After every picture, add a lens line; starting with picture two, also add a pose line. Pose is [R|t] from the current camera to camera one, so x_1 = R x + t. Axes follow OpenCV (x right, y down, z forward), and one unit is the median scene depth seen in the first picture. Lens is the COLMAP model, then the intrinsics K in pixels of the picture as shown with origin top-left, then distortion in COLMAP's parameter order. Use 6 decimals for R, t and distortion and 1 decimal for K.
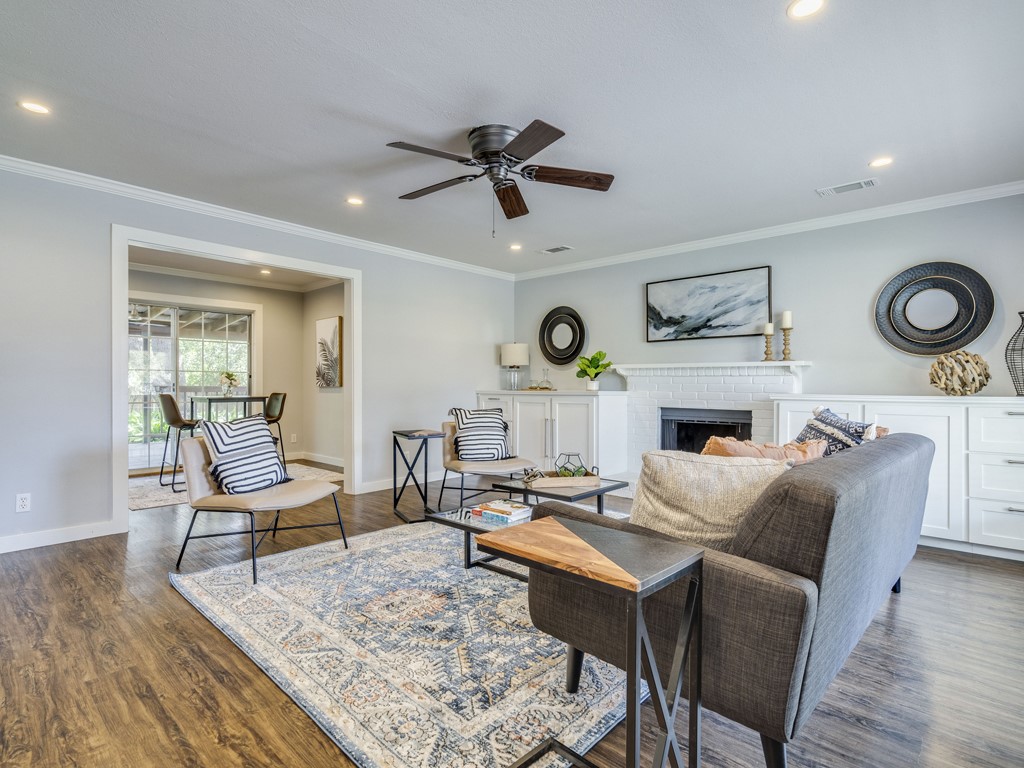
lens RADIAL K [[543.9, 0, 513.6], [0, 543.9, 379.6], [0, 0, 1]] dist [-0.002819, -0.001199]
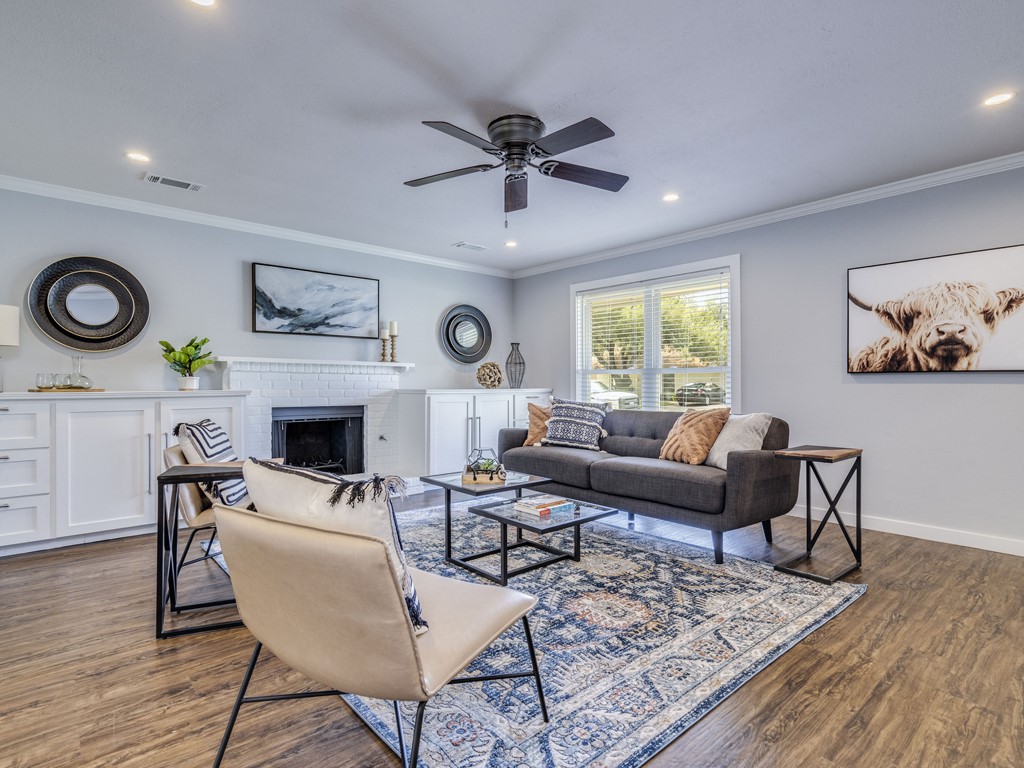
lens RADIAL K [[543.9, 0, 513.9], [0, 543.9, 386.2], [0, 0, 1]] dist [-0.002819, -0.001199]
pose [[0.071975, -0.010050, 0.997356, -0.633444], [-0.010516, 0.999886, 0.010834, 0.002567], [-0.997351, -0.011268, 0.071861, 0.592140]]
